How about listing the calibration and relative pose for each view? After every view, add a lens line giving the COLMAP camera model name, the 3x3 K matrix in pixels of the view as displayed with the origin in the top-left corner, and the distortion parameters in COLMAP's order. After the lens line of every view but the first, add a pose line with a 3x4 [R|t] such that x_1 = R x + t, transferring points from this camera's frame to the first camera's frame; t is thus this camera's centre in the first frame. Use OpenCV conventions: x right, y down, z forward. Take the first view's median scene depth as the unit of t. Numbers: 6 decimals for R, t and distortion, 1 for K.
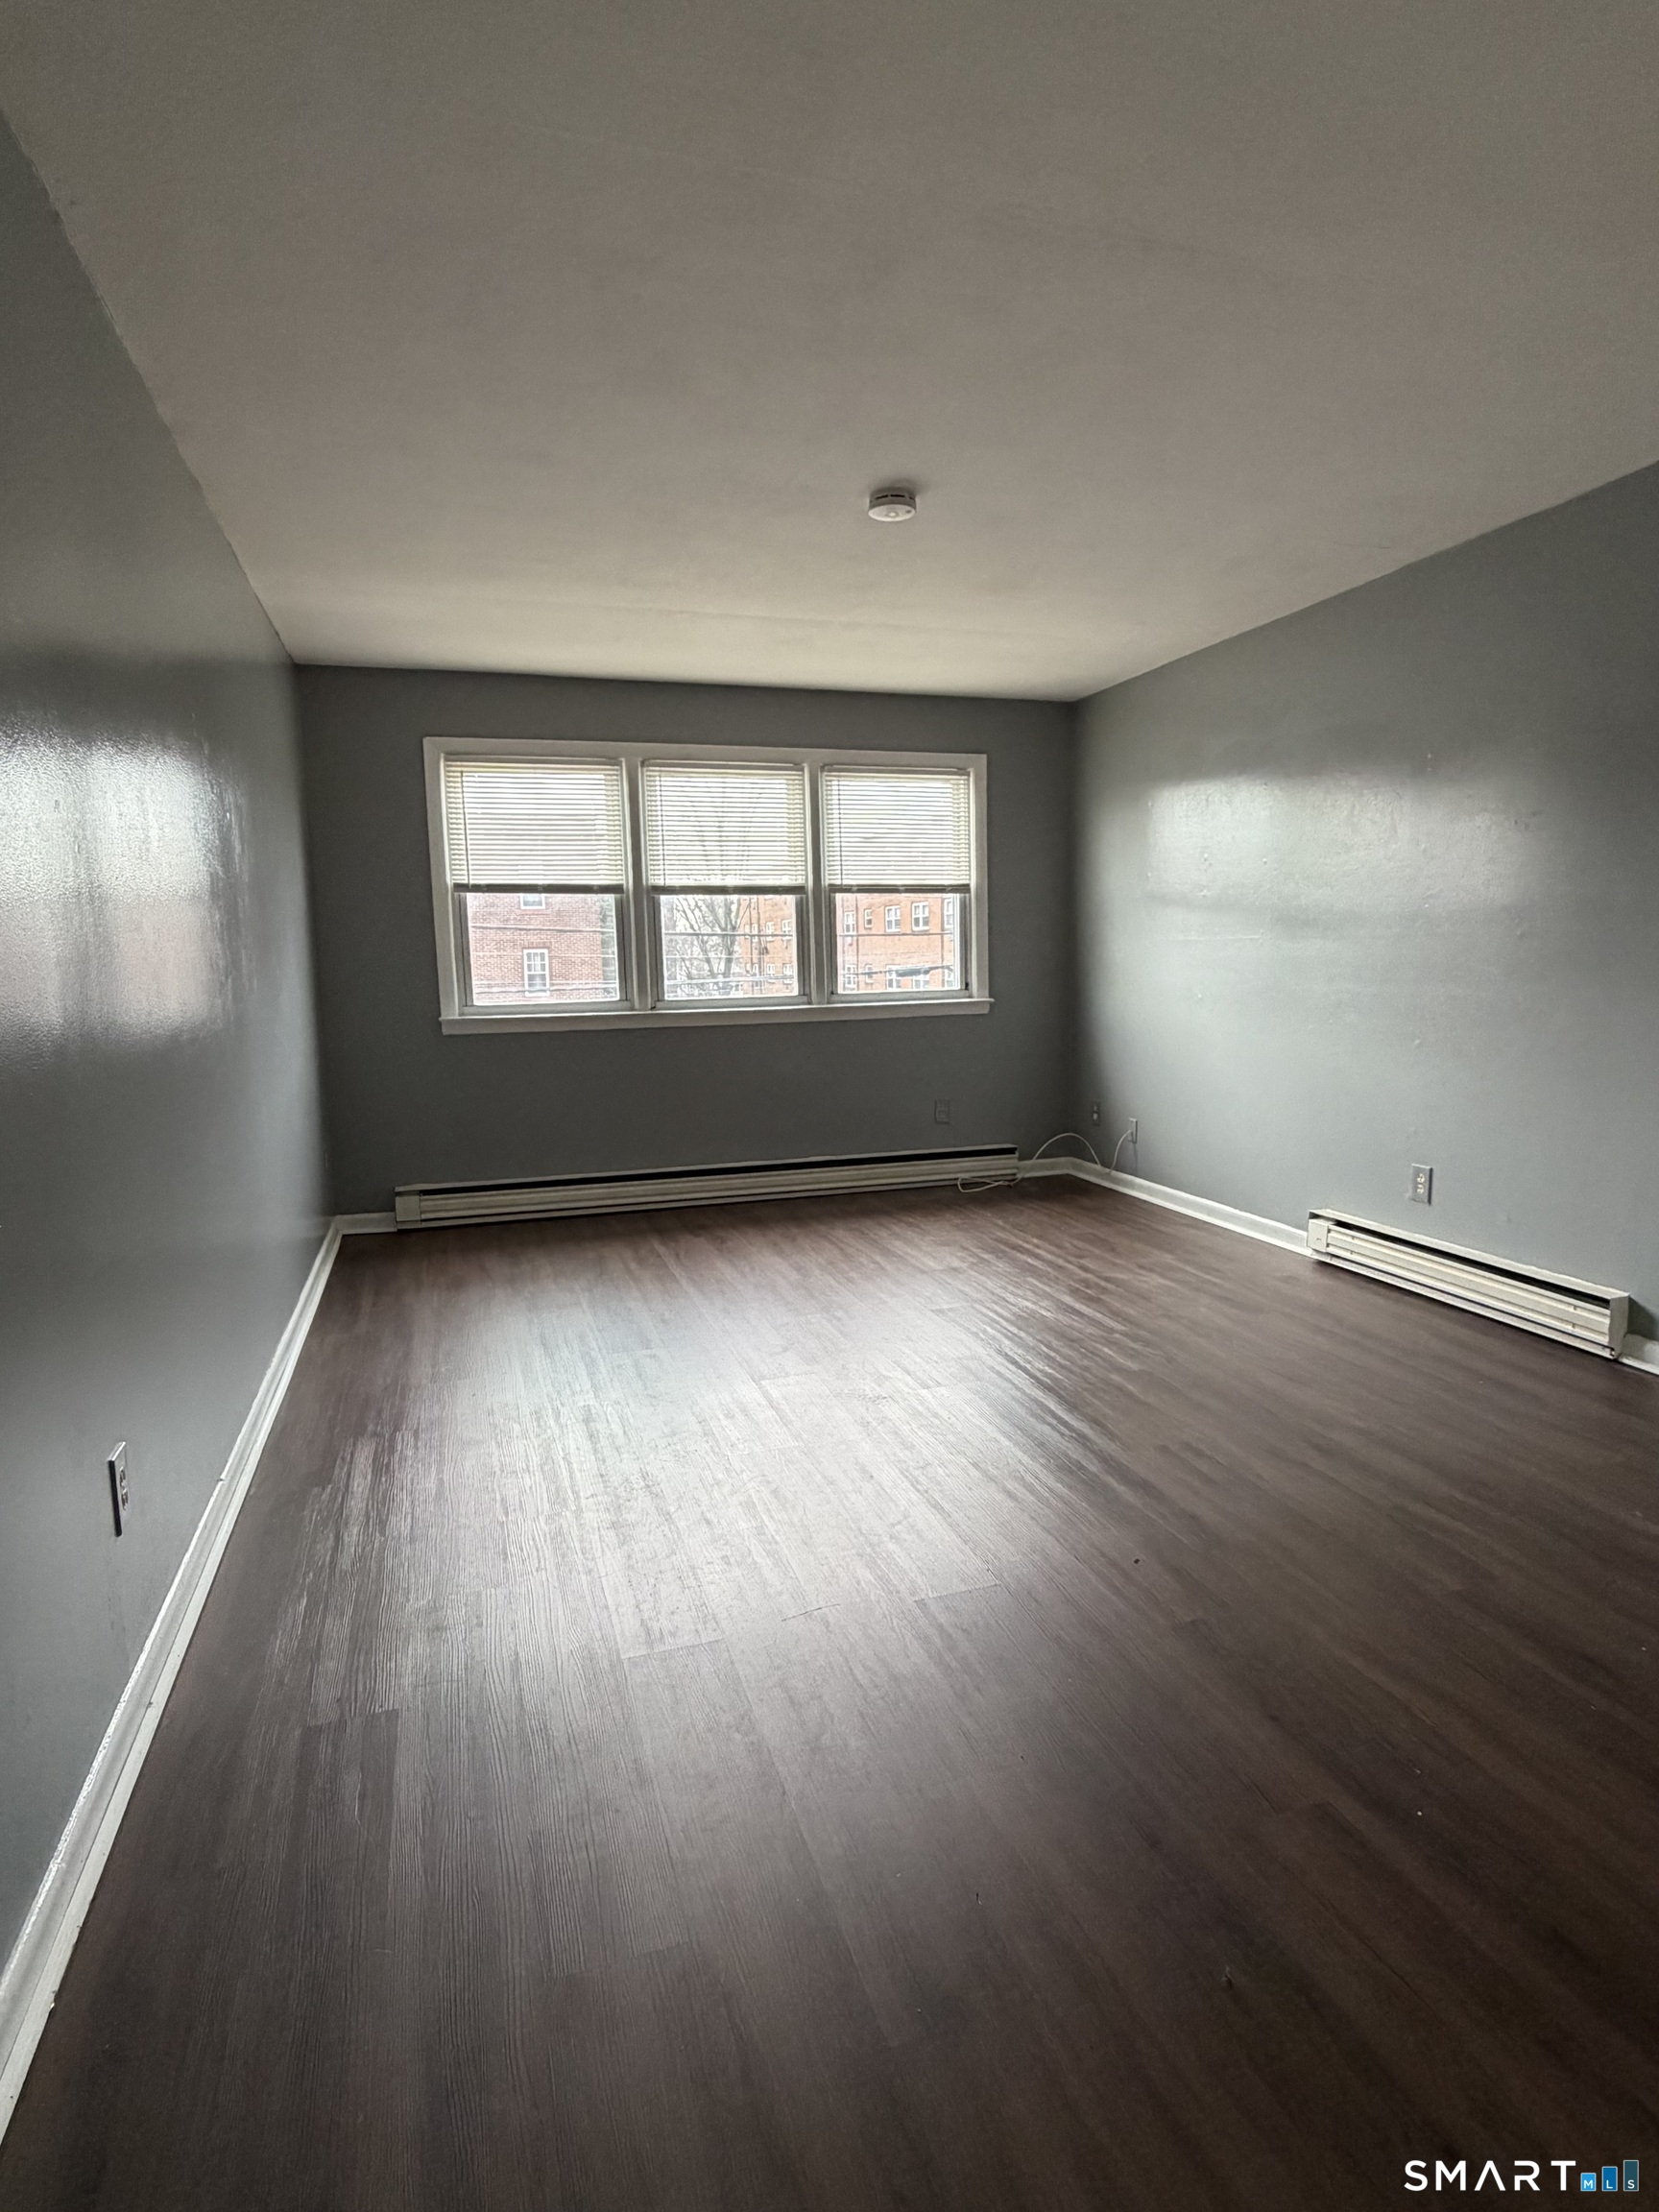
lens RADIAL K [[1190.9, 0, 829.5], [0, 1190.9, 1106.0], [0, 0, 1]] dist [0.004268, 0.000521]
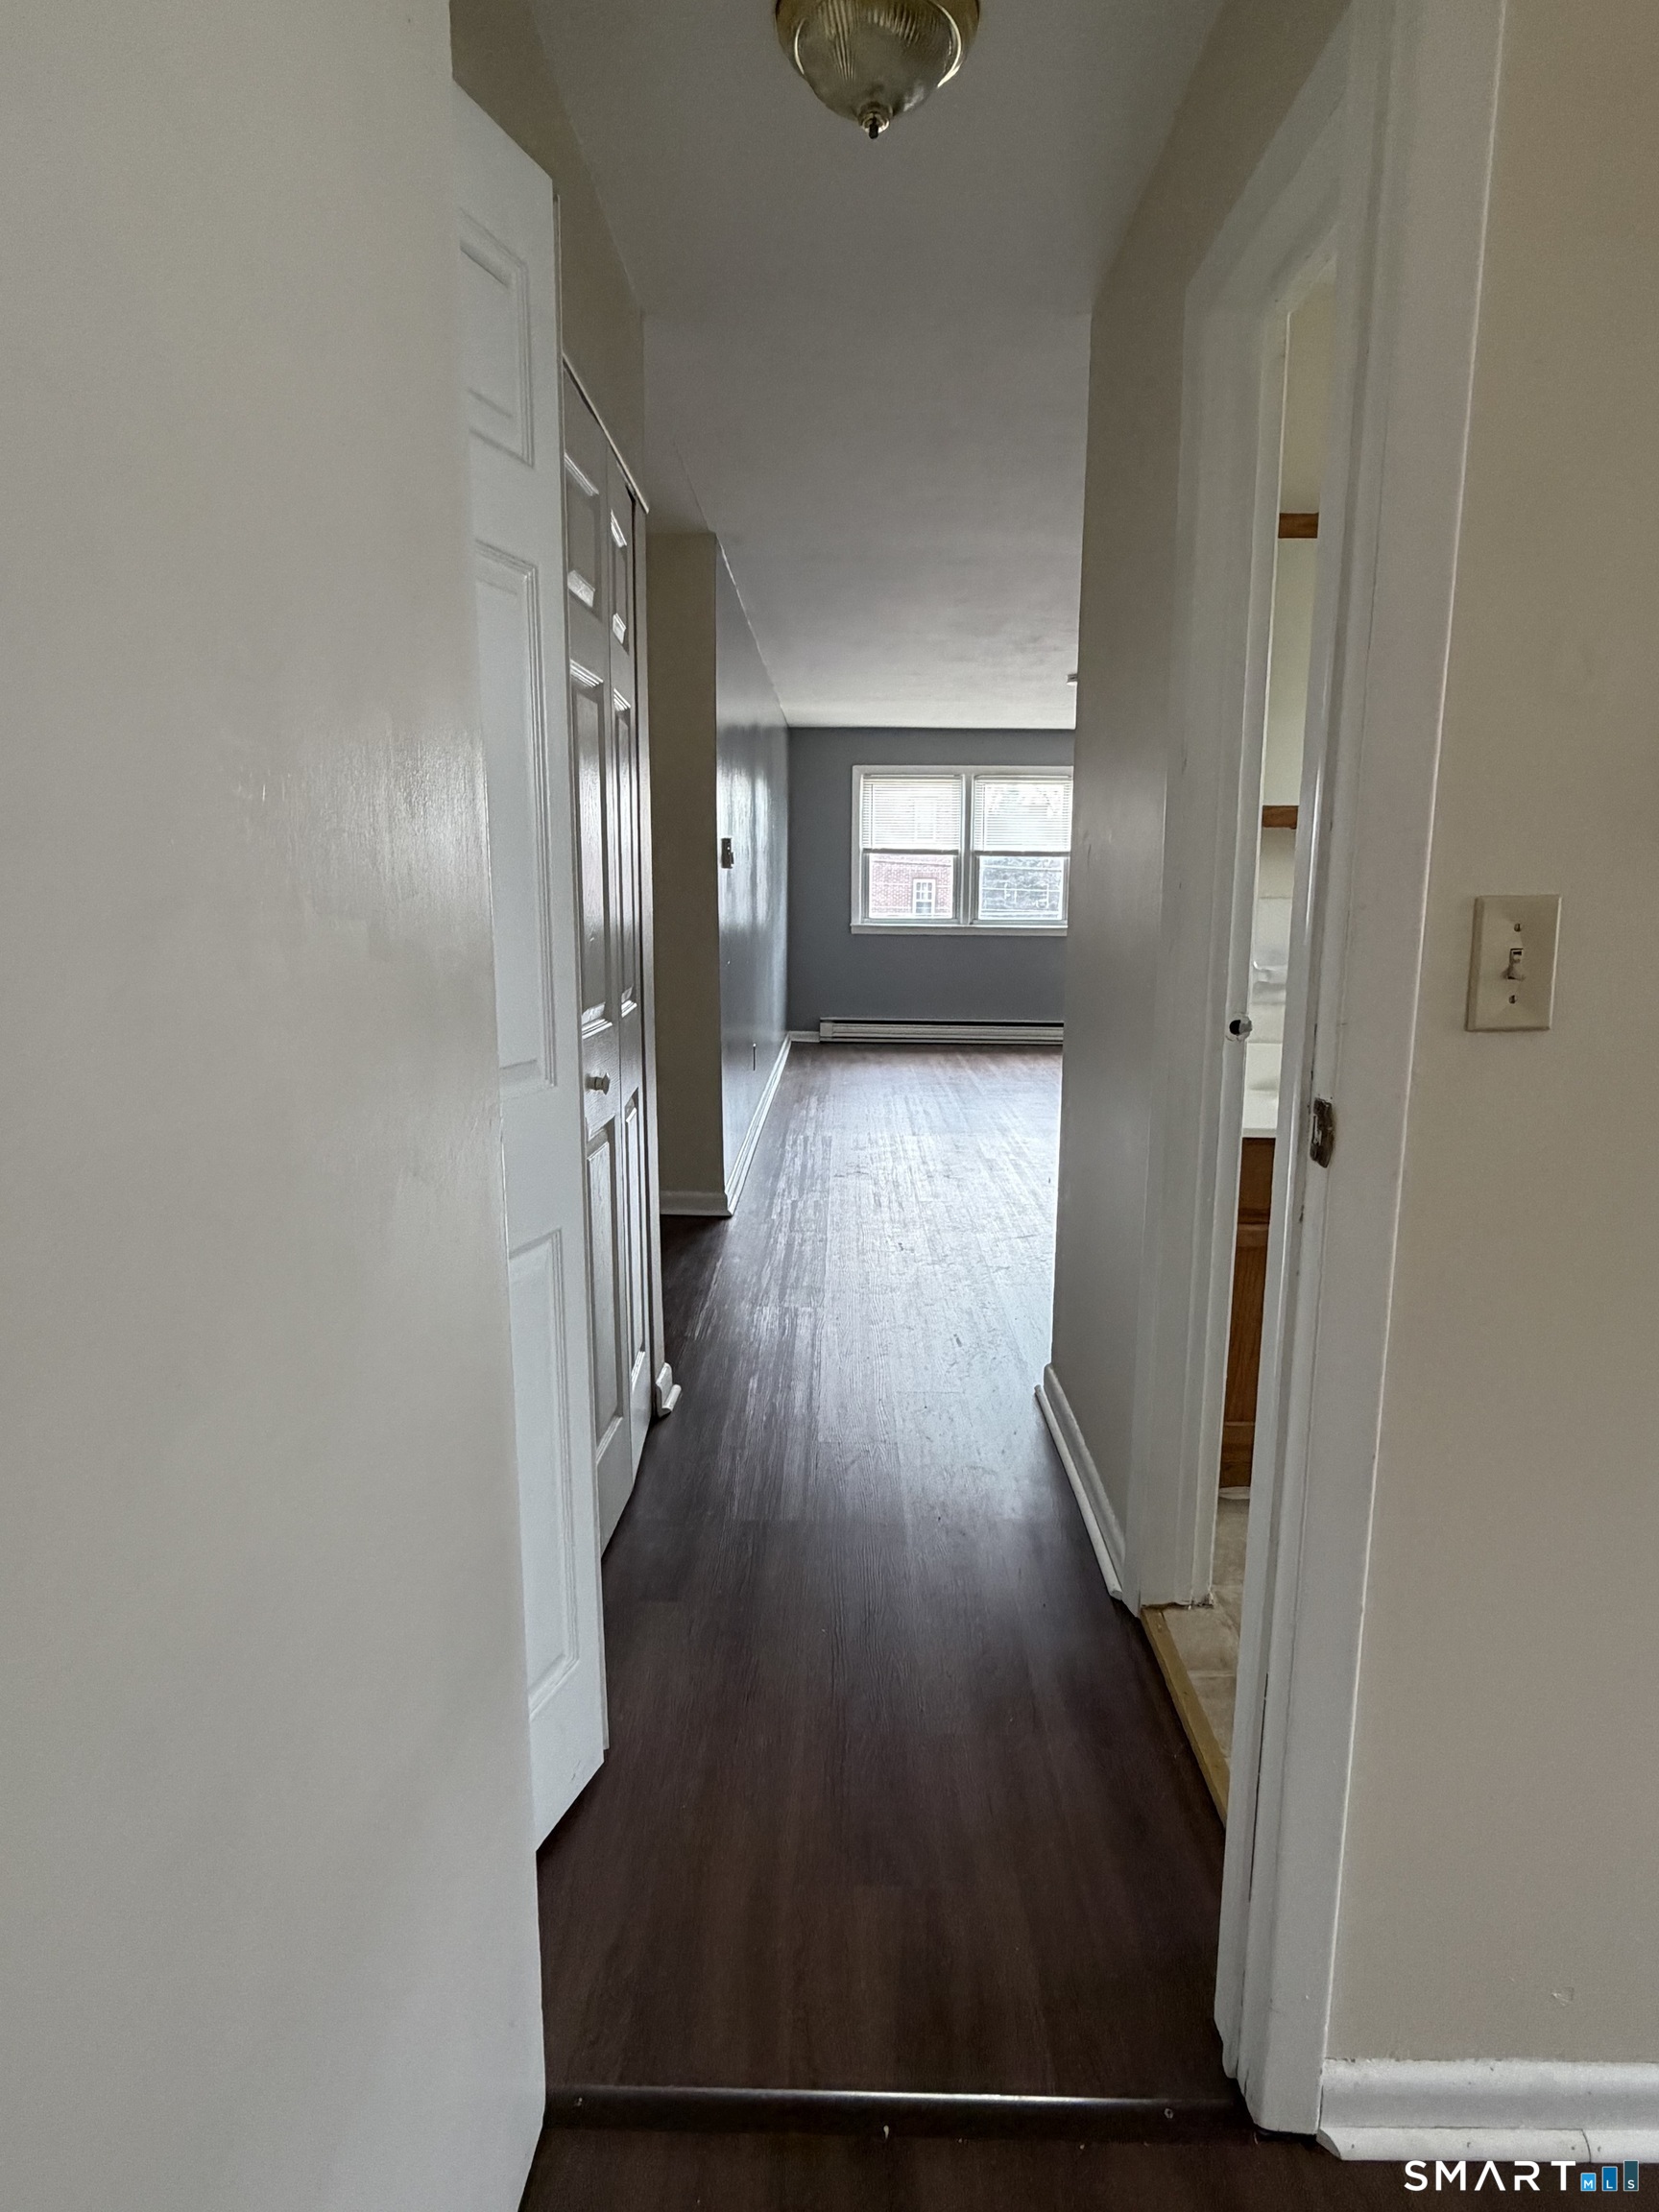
lens RADIAL K [[1190.9, 0, 829.5], [0, 1190.9, 1106.0], [0, 0, 1]] dist [0.004268, 0.000521]
pose [[0.947546, 0.084131, -0.308348, 0.209322], [-0.066420, 0.995505, 0.067512, 0.076376], [0.312642, -0.043490, 0.948875, -0.693447]]
